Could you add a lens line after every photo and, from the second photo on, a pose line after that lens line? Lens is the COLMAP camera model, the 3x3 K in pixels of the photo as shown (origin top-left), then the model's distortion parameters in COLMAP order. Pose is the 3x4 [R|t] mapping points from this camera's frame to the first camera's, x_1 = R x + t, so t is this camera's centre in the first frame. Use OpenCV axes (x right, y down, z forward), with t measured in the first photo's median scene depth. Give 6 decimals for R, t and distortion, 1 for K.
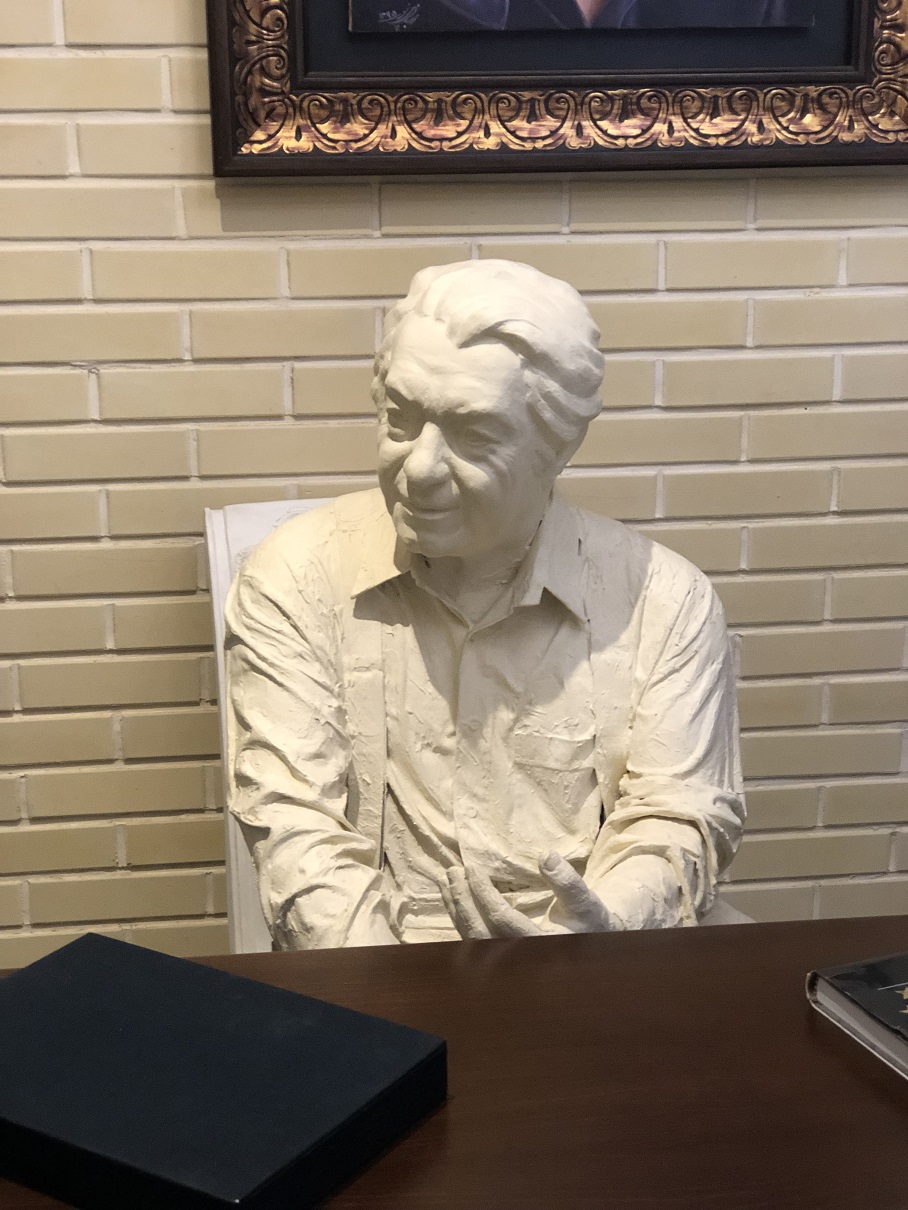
lens RADIAL K [[1996.4, 0, 455.5], [0, 1996.4, 605.8], [0, 0, 1]] dist [0.032470, 0.000000]
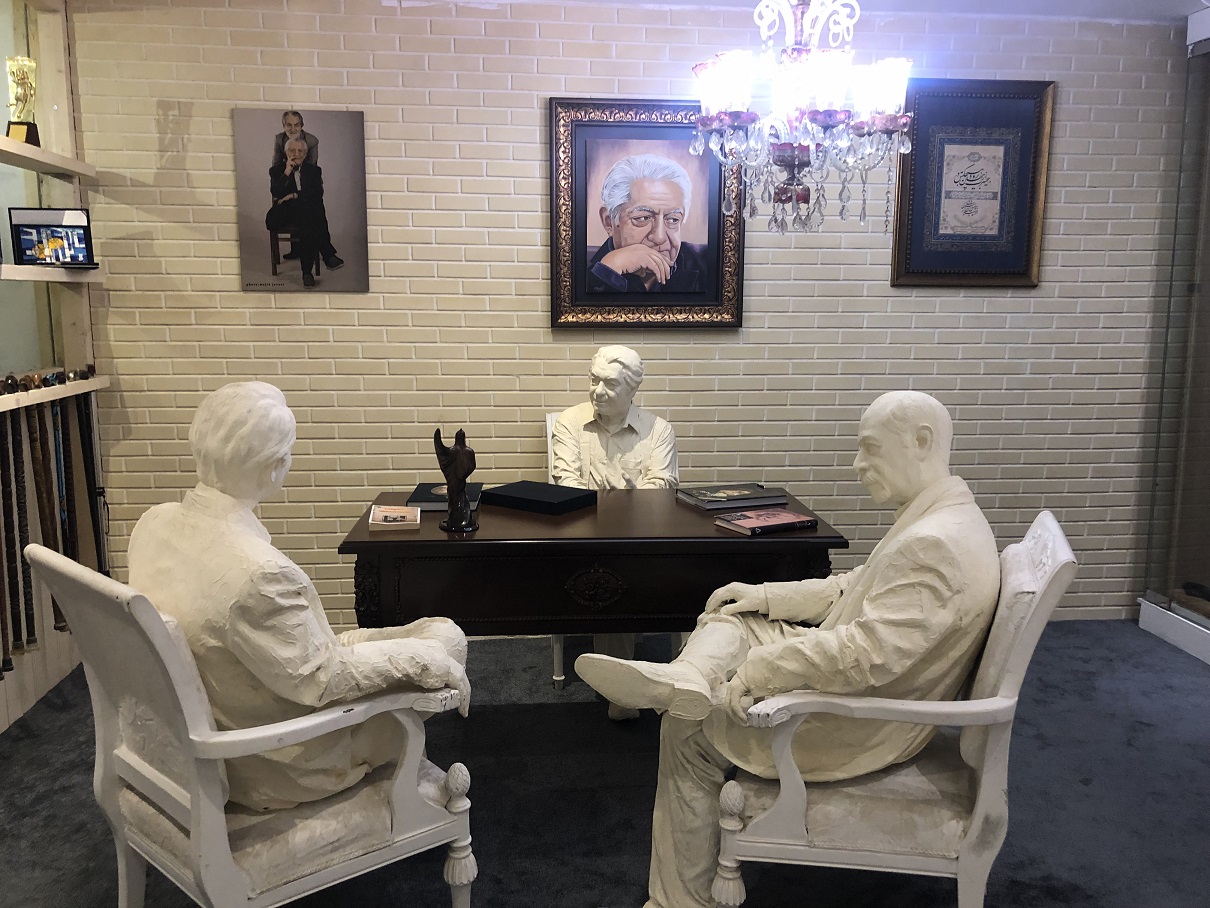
lens RADIAL K [[989.9, 0, 603.6], [0, 989.9, 453.2], [0, 0, 1]] dist [-0.000840, -0.000039]
pose [[0.998818, 0.018221, -0.045053, 0.084077], [-0.022954, 0.994009, -0.106856, 0.268199], [0.042836, 0.107764, 0.993253, -1.021324]]
